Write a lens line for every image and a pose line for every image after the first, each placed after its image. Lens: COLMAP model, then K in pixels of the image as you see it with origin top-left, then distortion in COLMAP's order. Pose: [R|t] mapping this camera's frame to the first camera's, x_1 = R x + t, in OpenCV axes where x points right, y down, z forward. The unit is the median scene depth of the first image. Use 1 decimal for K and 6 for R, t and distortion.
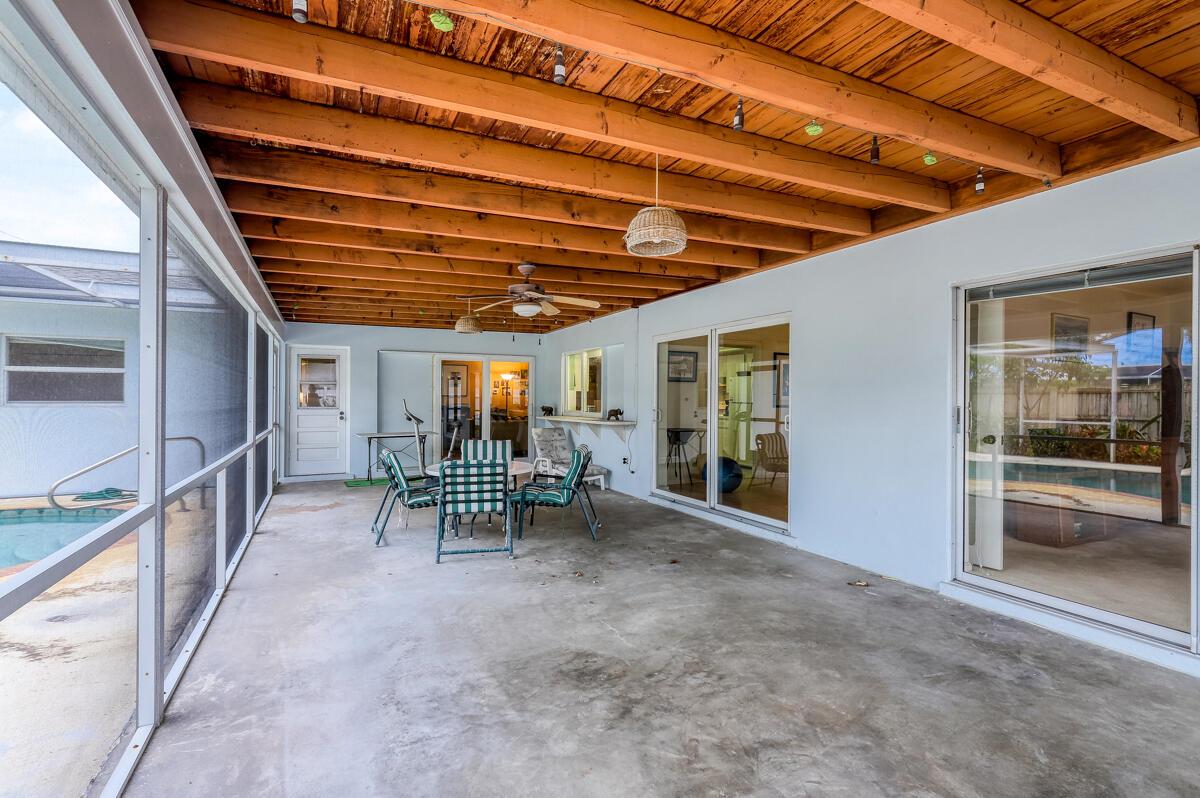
lens RADIAL K [[574.3, 0, 598.4], [0, 574.3, 394.5], [0, 0, 1]] dist [-0.003950, 0.003354]
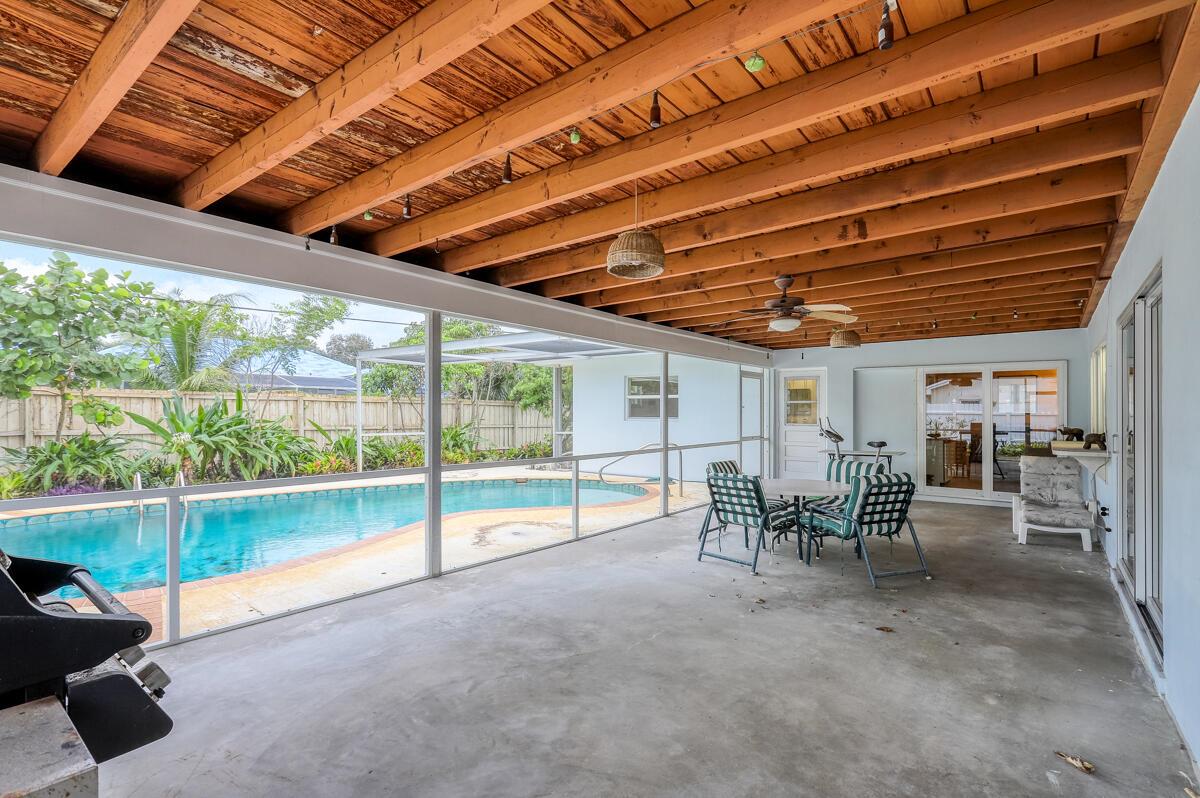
lens RADIAL K [[574.3, 0, 597.8], [0, 574.3, 410.3], [0, 0, 1]] dist [-0.003950, 0.003354]
pose [[0.440170, -0.007357, -0.897885, 0.698293], [0.004439, 0.999972, -0.006017, 0.001438], [0.897904, -0.001338, 0.440190, 0.339385]]
